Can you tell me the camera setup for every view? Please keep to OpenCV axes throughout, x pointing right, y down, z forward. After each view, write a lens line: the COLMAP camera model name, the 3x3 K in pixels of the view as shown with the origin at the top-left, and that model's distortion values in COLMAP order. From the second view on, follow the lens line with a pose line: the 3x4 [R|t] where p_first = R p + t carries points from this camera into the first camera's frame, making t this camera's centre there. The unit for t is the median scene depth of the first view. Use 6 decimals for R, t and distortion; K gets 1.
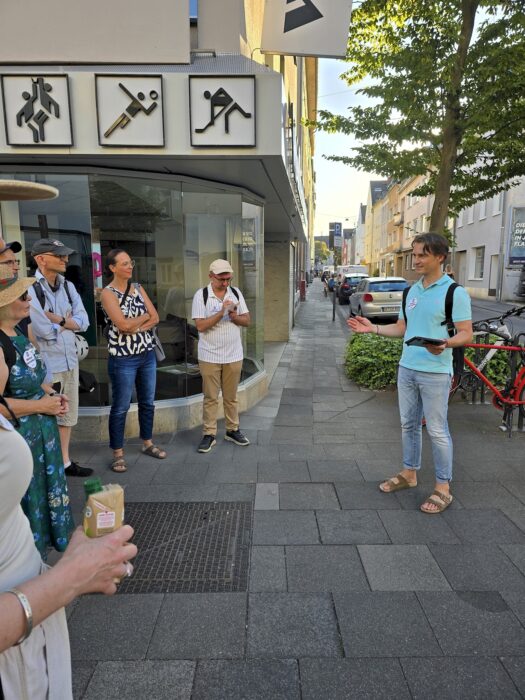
lens RADIAL K [[471.5, 0, 265.5], [0, 471.5, 339.8], [0, 0, 1]] dist [0.056484, -0.054619]
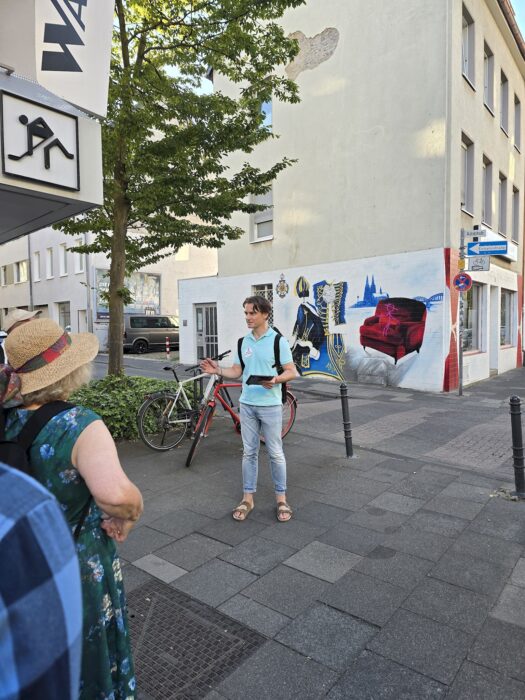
lens RADIAL K [[466.6, 0, 274.8], [0, 466.6, 337.5], [0, 0, 1]] dist [0.073369, -0.064119]
pose [[0.613618, -0.023147, 0.789264, -0.525416], [0.115136, 0.991510, -0.060434, -0.029227], [-0.781164, 0.127956, 0.611073, 0.187802]]
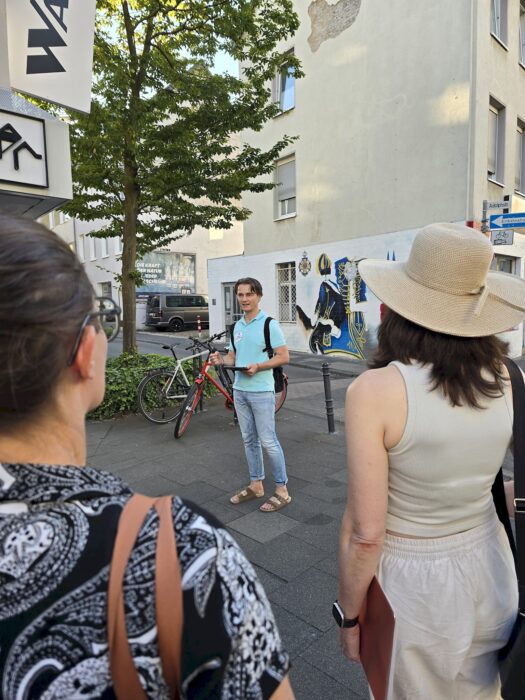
lens RADIAL K [[471.5, 0, 265.5], [0, 471.5, 339.8], [0, 0, 1]] dist [0.056484, -0.054619]
pose [[0.703356, -0.065361, 0.707826, -0.442901], [0.113476, 0.993318, -0.021036, -0.012415], [-0.701722, 0.095118, 0.706073, -0.010258]]
